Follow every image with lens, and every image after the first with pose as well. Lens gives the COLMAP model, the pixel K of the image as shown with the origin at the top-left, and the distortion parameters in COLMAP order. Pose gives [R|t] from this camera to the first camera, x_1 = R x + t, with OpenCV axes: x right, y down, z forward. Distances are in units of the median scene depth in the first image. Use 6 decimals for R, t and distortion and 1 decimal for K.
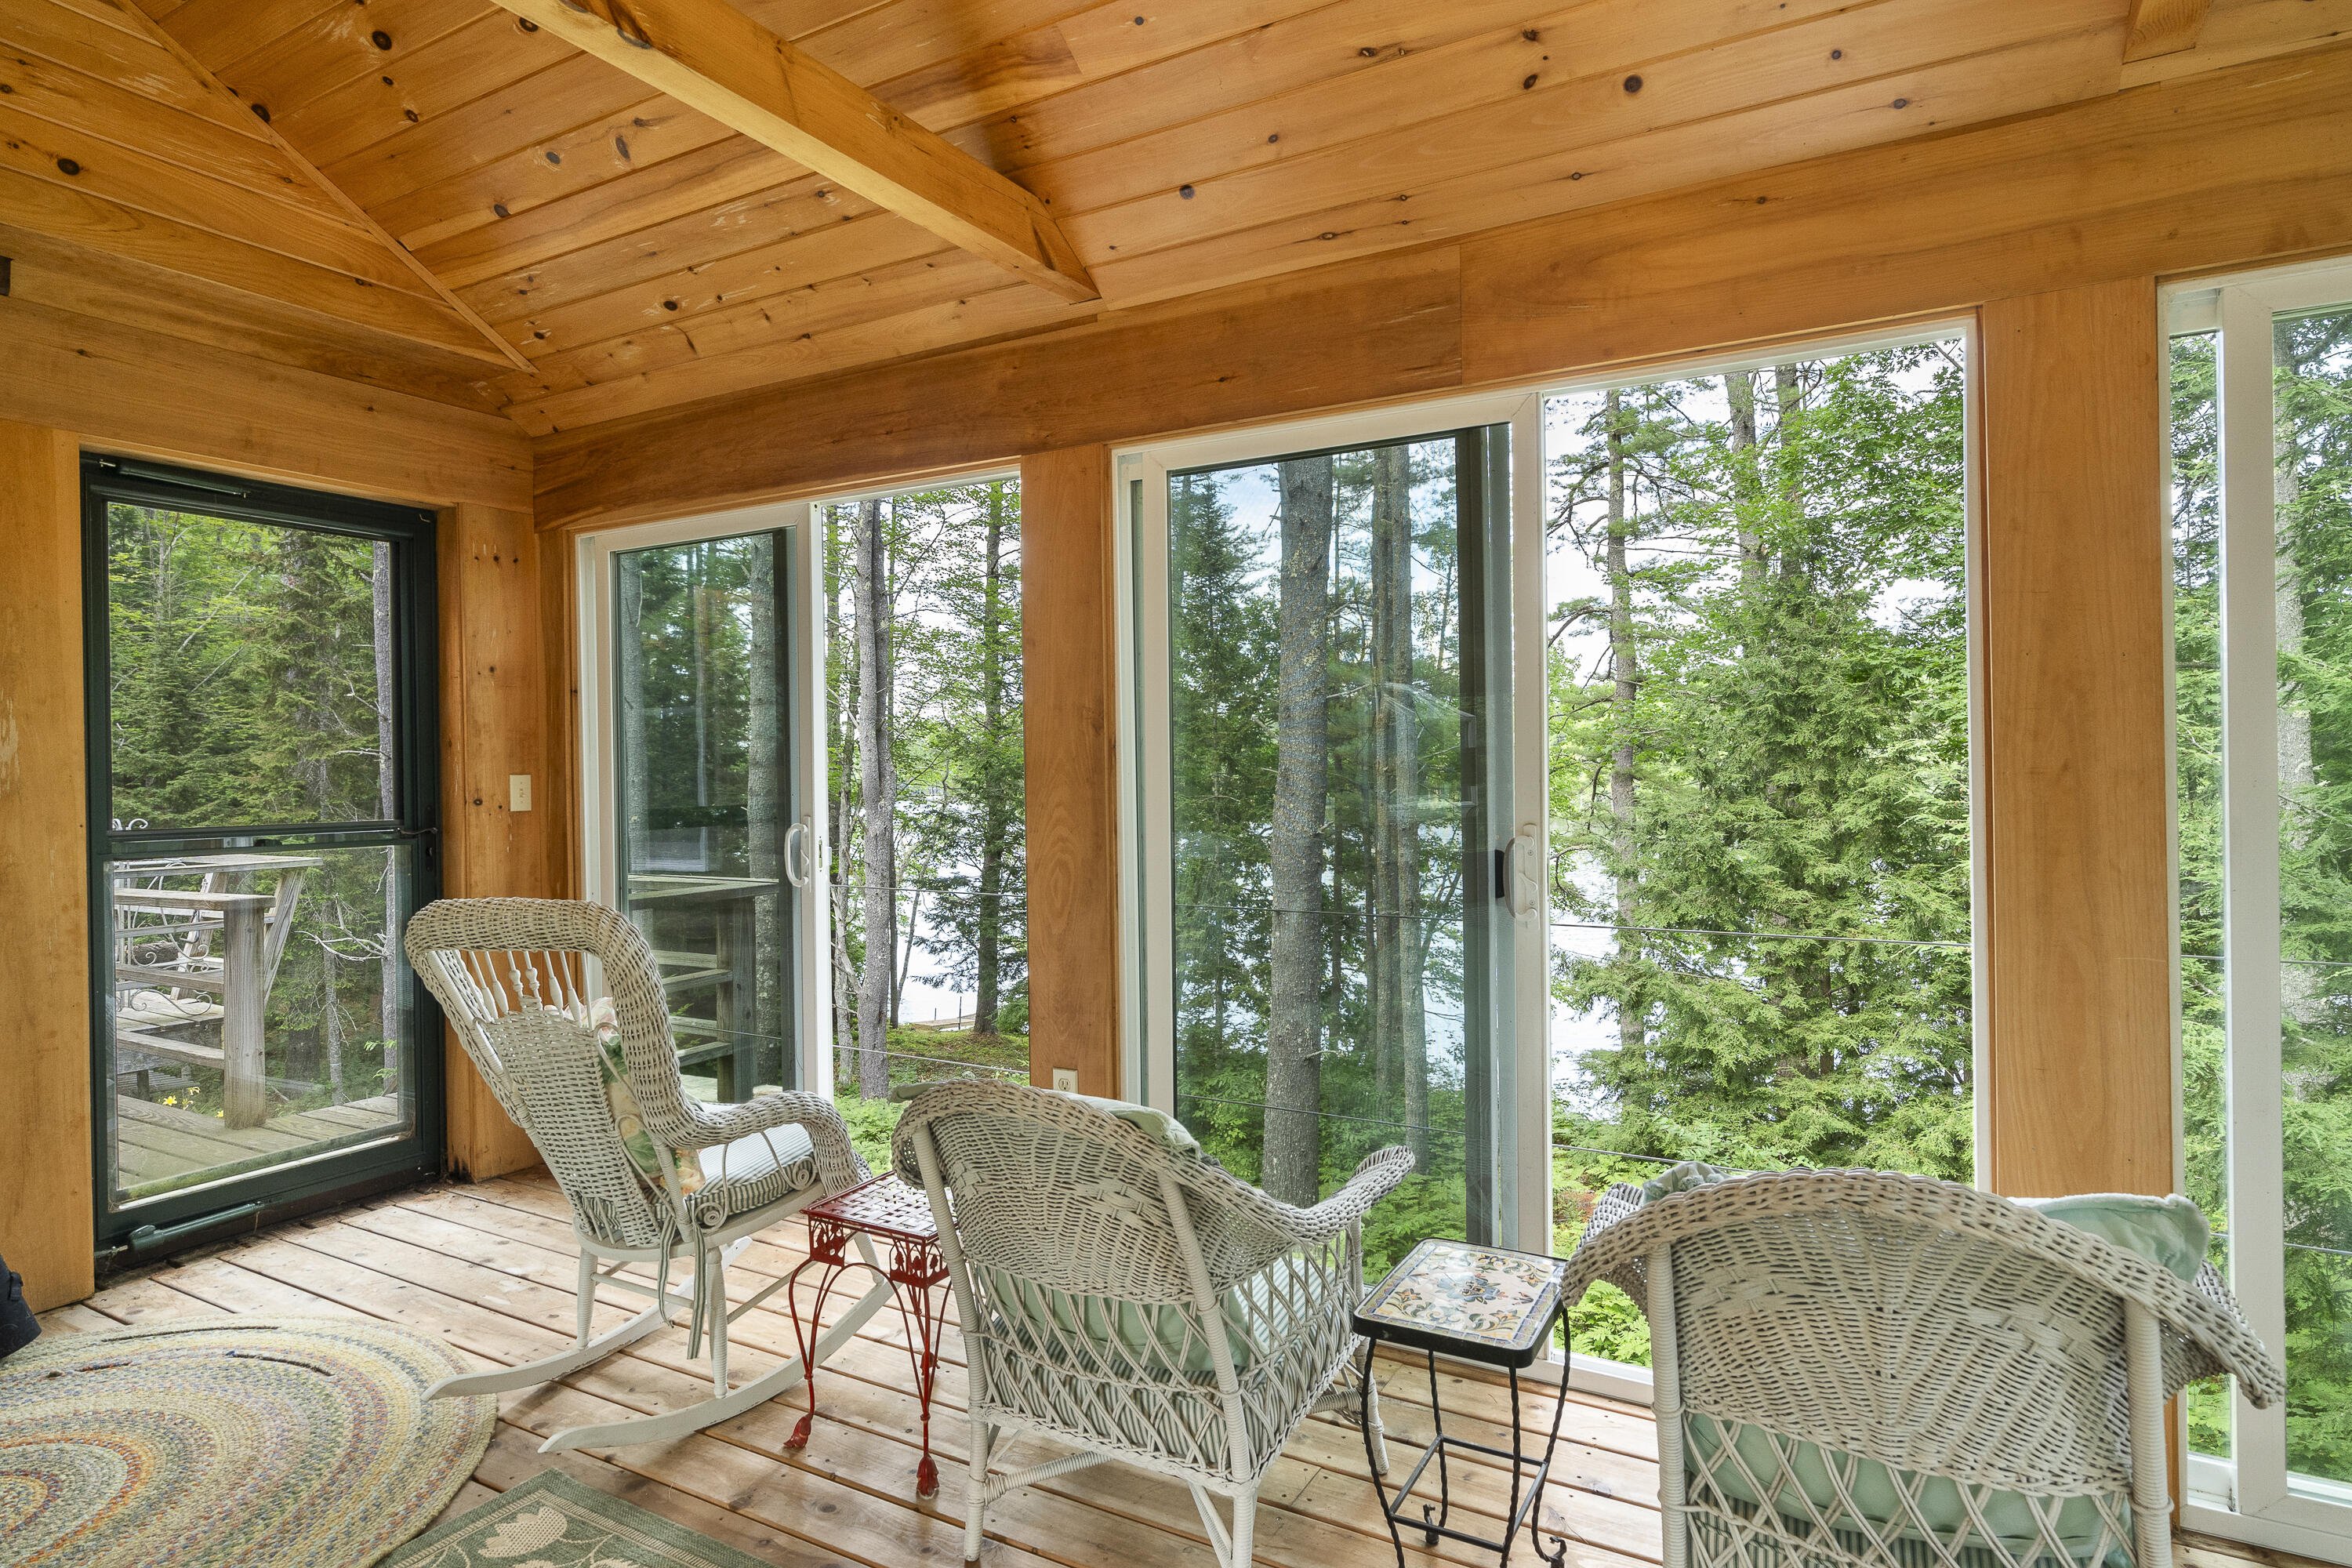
lens RADIAL K [[1246.4, 0, 1170.3], [0, 1246.4, 768.2], [0, 0, 1]] dist [-0.006816, 0.004195]
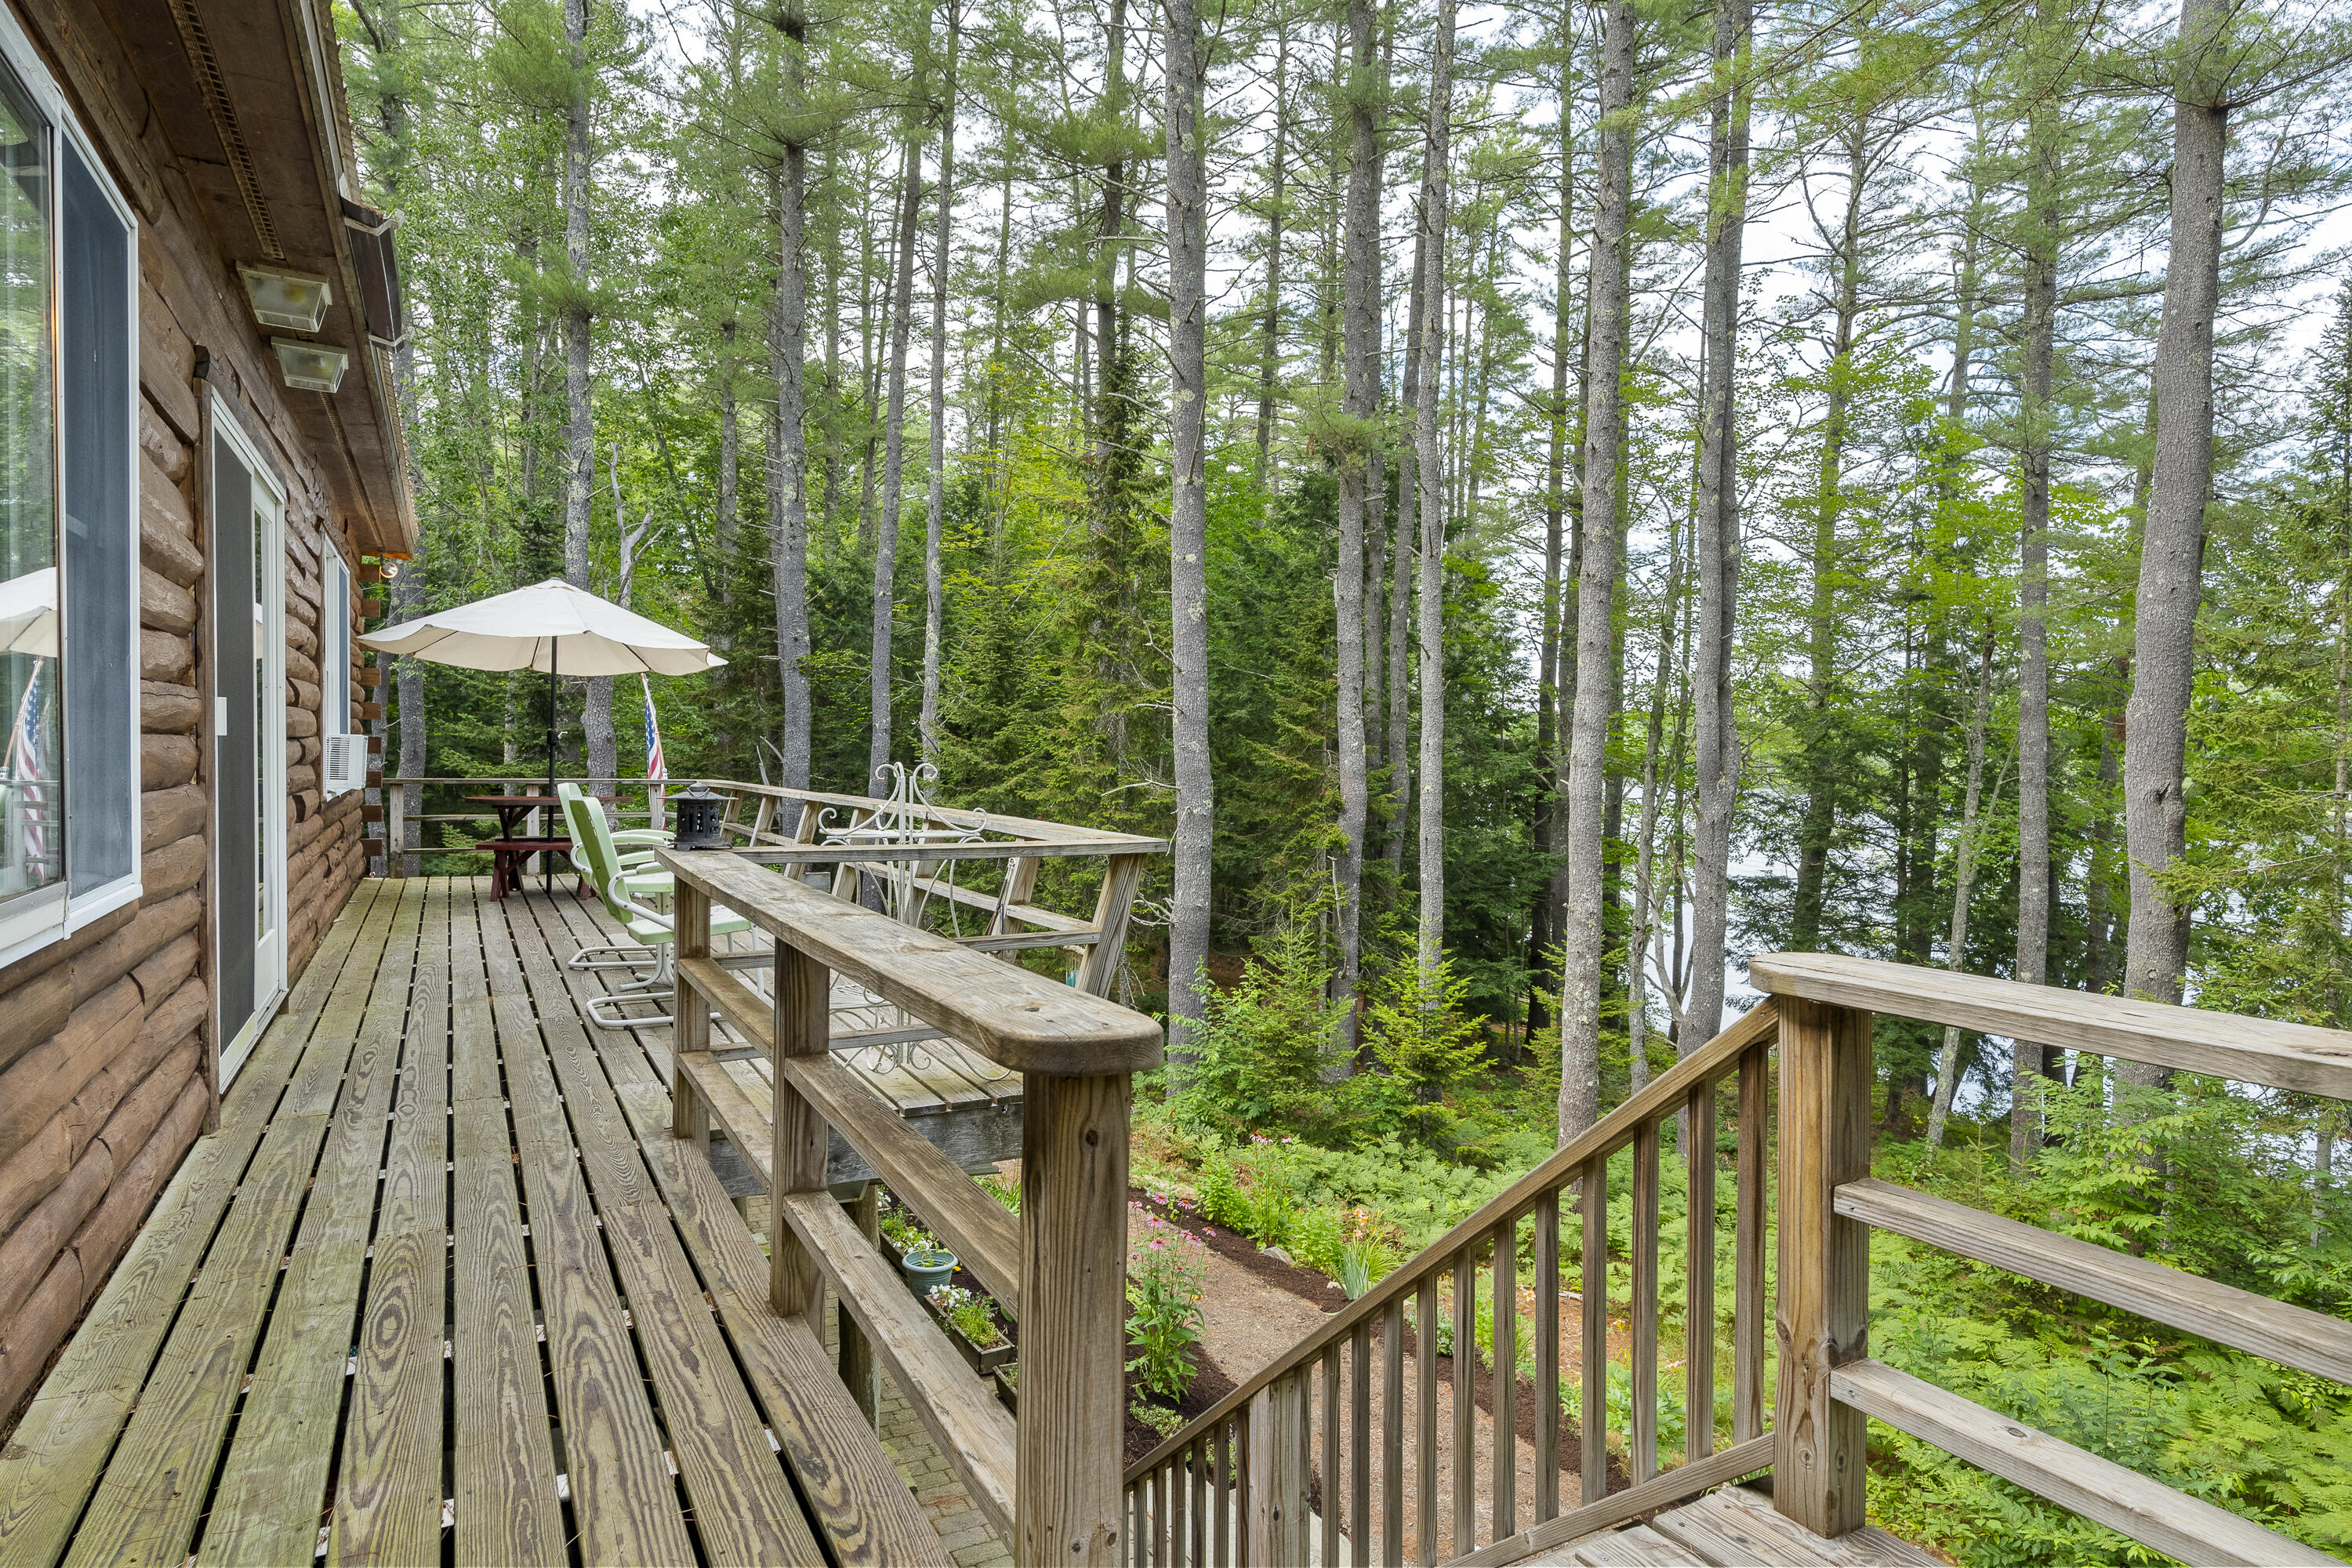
lens RADIAL K [[1326.2, 0, 1180.3], [0, 1326.2, 786.0], [0, 0, 1]] dist [-0.000613, 0.001163]
pose [[0.854955, 0.041422, -0.517045, -0.163530], [-0.023897, 0.998893, 0.040511, 0.009682], [0.518151, -0.022279, 0.854999, 0.215374]]
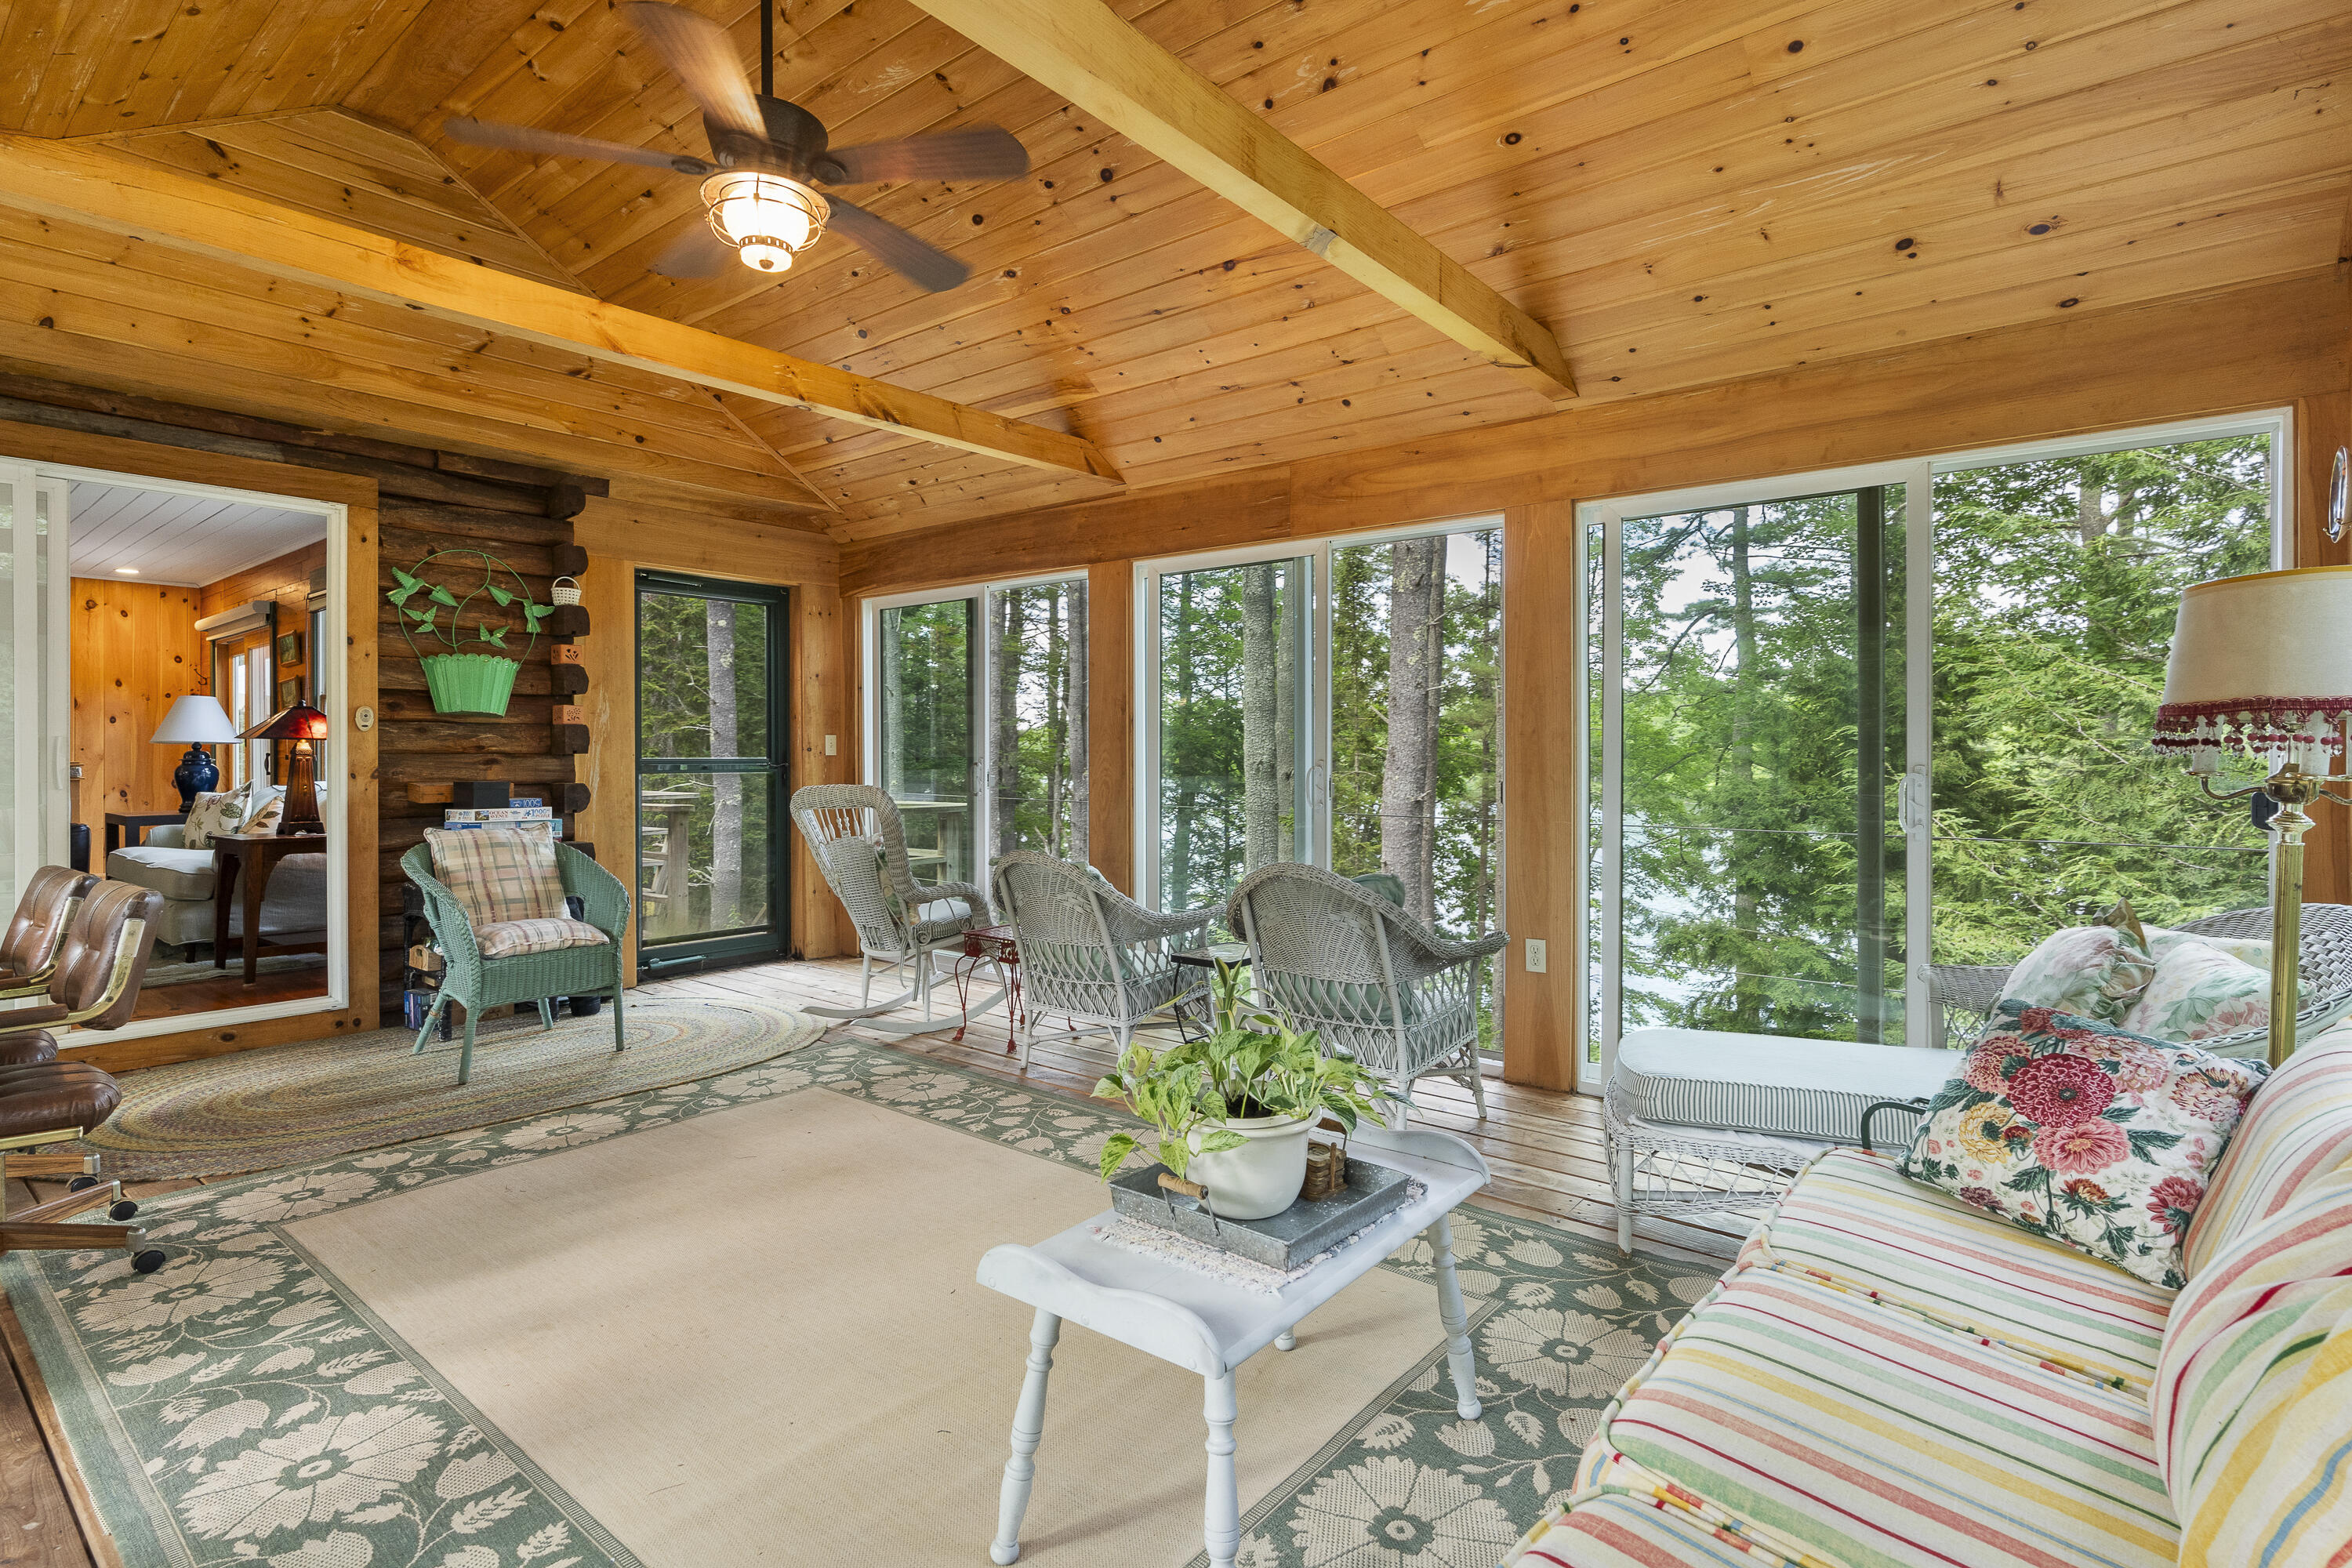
lens RADIAL K [[1110.8, 0, 1163.3], [0, 1110.8, 761.9], [0, 0, 1]] dist [-0.008006, 0.003161]
pose [[0.985727, 0.014812, -0.167698, 0.046742], [-0.013019, 0.999846, 0.011786, 0.004115], [0.167847, -0.009434, 0.985768, -0.106749]]
